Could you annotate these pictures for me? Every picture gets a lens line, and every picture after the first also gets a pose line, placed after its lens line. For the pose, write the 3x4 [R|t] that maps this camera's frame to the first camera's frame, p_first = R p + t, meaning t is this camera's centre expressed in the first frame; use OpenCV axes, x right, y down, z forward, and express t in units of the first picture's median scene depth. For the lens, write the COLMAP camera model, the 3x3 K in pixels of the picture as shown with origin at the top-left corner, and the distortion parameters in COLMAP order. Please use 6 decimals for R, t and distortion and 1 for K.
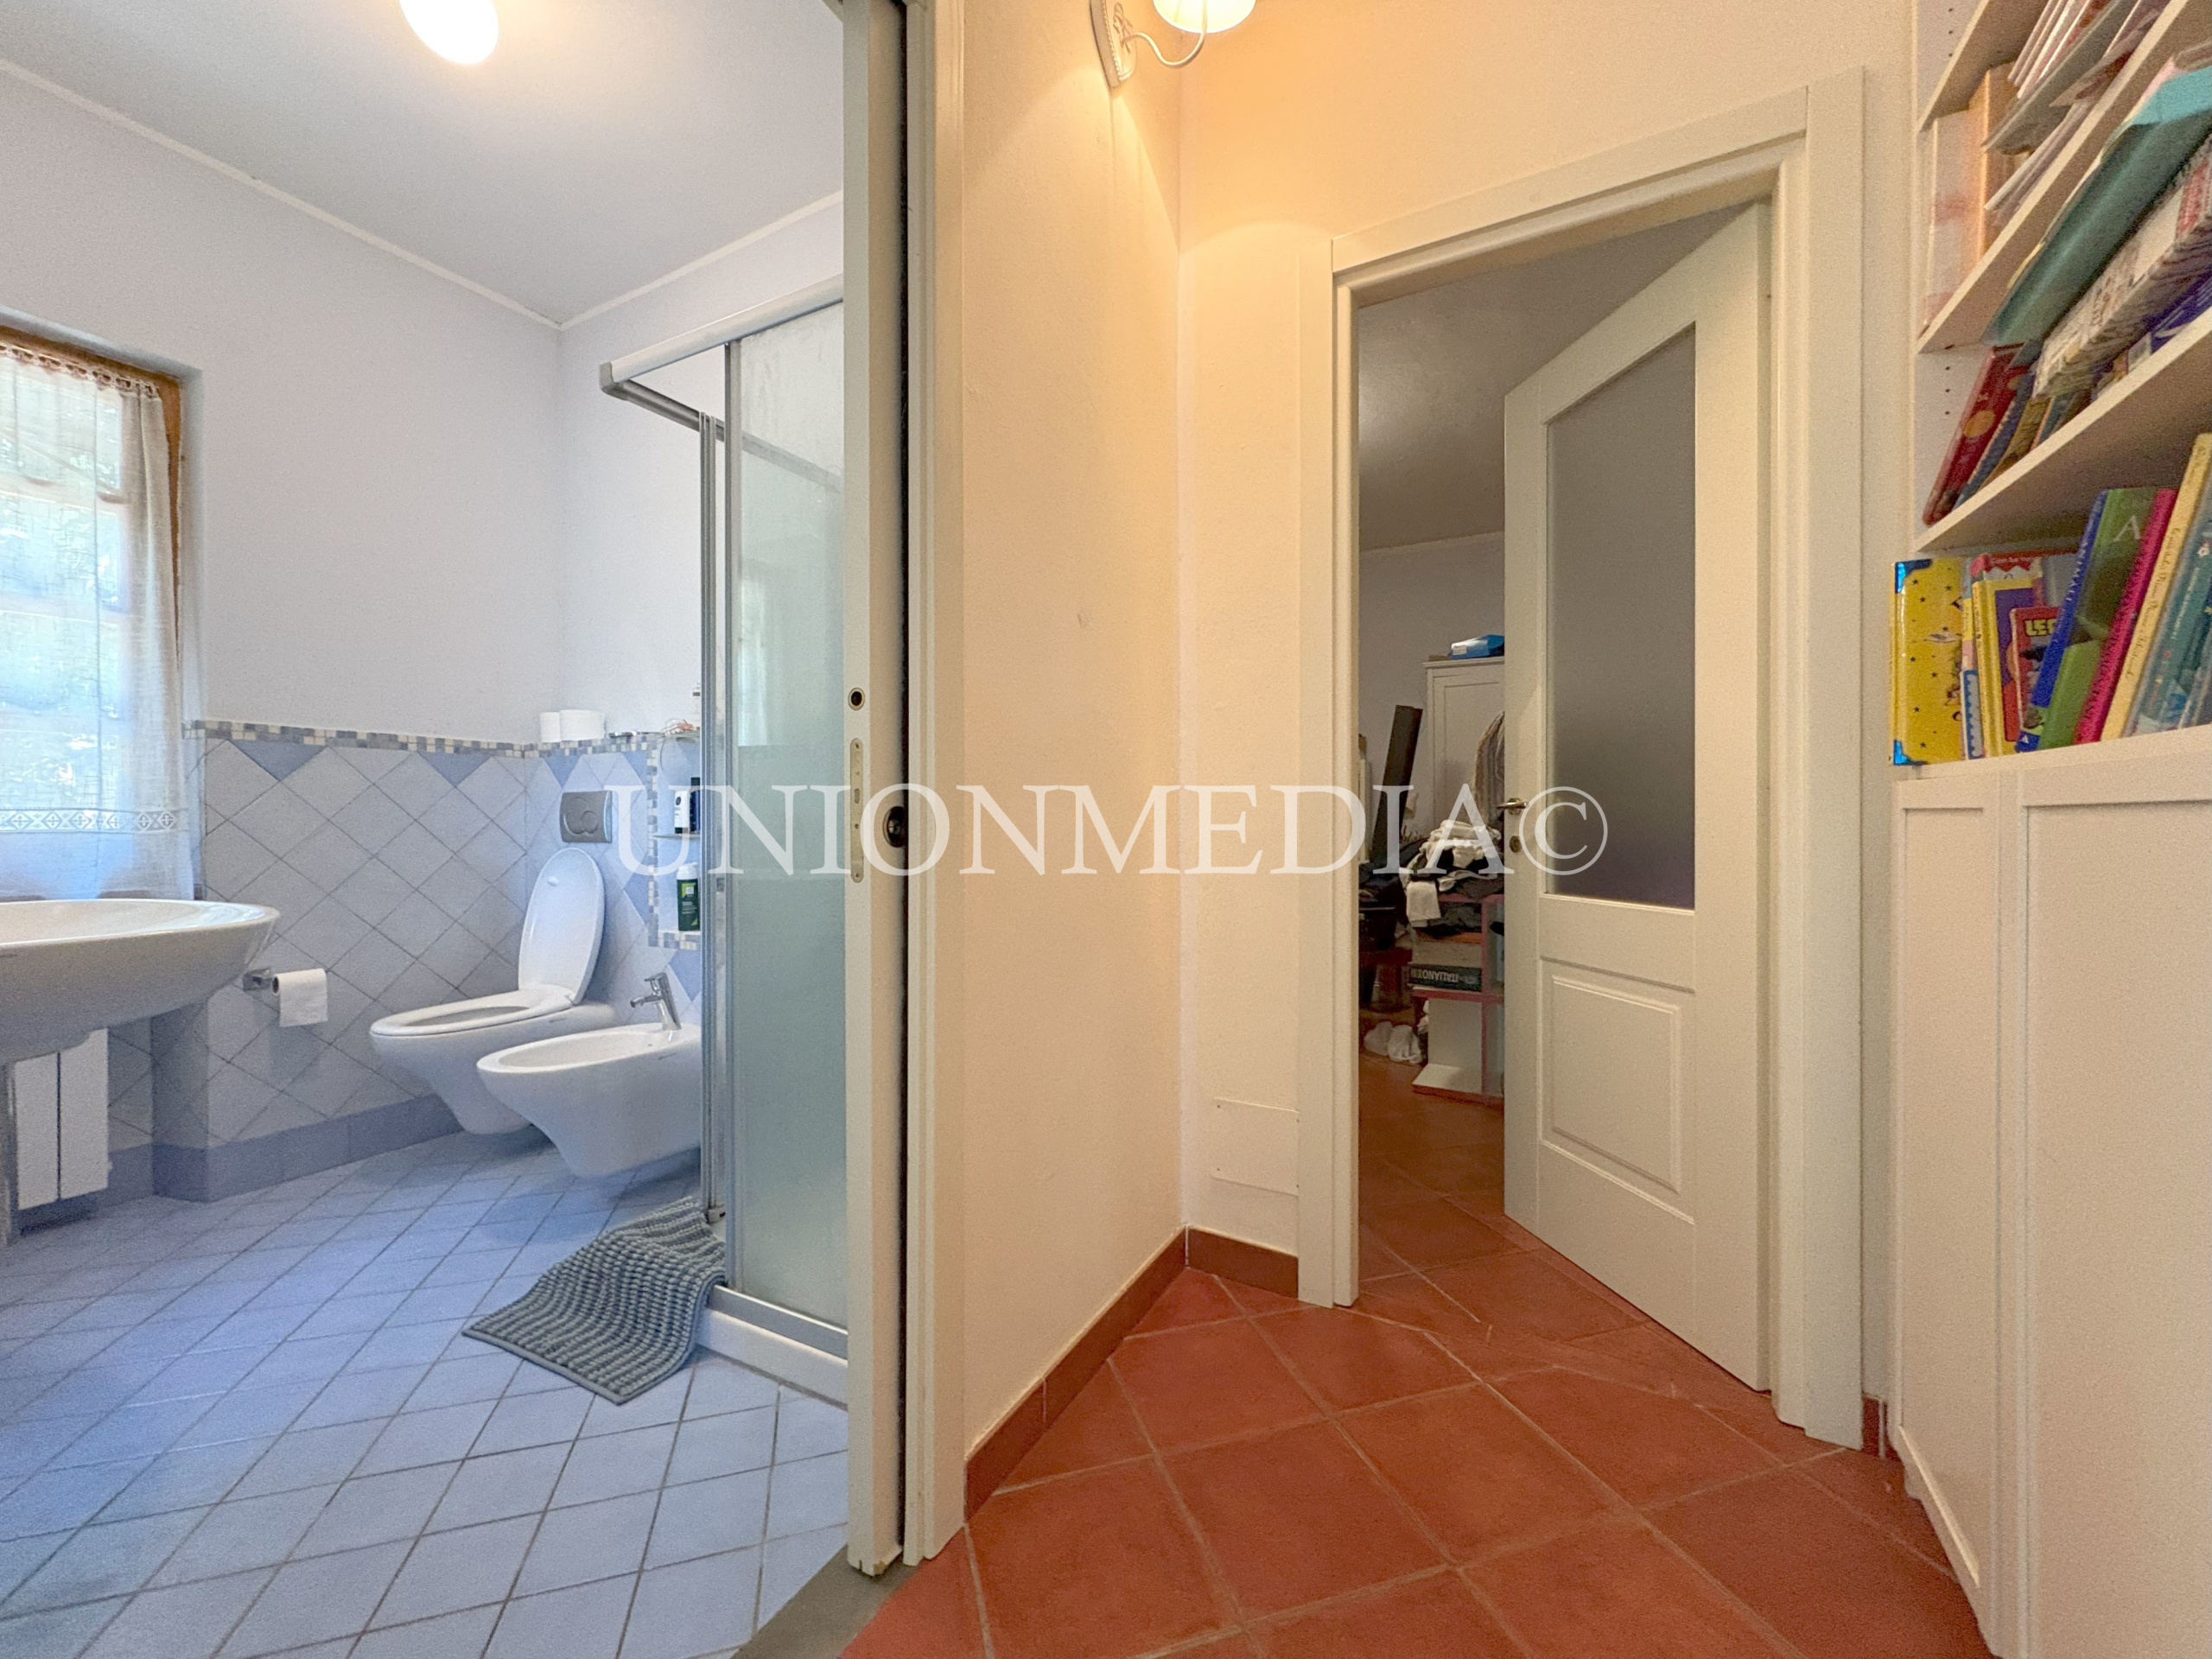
lens RADIAL K [[880.2, 0, 1104.1], [0, 880.2, 826.4], [0, 0, 1]] dist [0.001541, 0.000061]
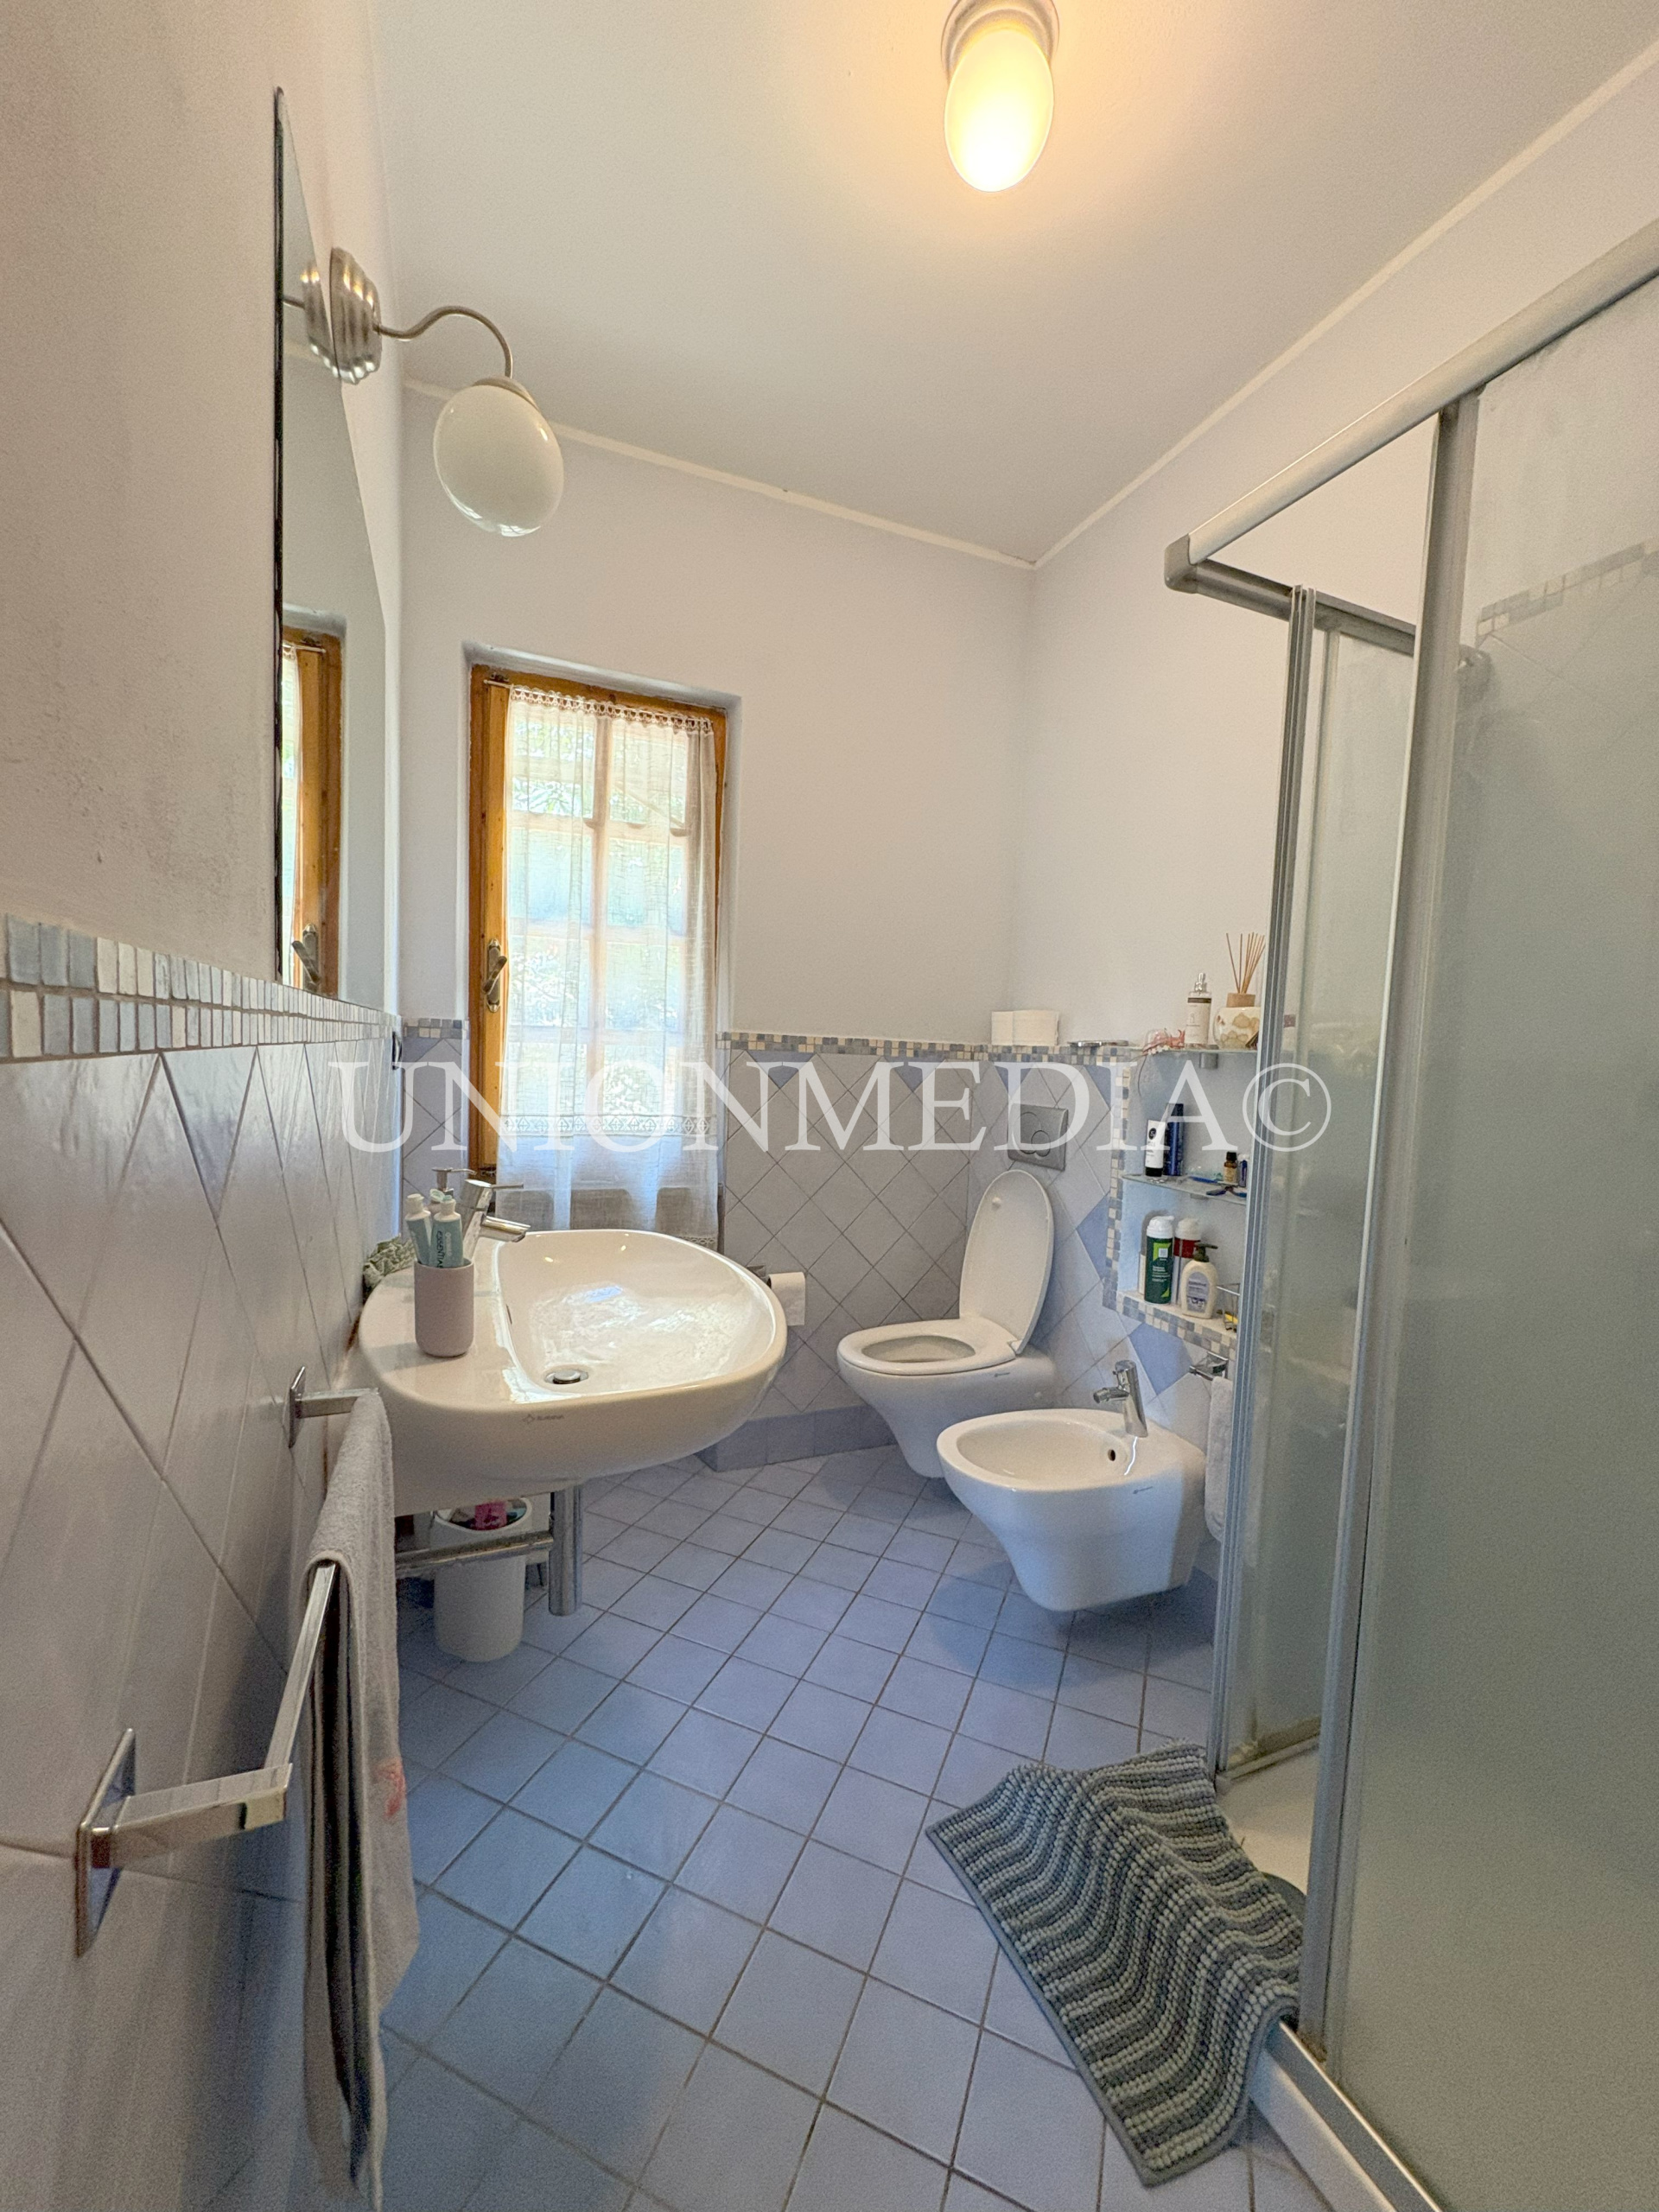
lens RADIAL K [[880.2, 0, 834.4], [0, 880.2, 1109.1], [0, 0, 1]] dist [0.001541, 0.000061]
pose [[0.779876, 0.074895, -0.621438, -0.245289], [-0.045330, 0.996967, 0.063266, -0.098231], [0.624291, -0.021170, 0.780905, 0.237076]]
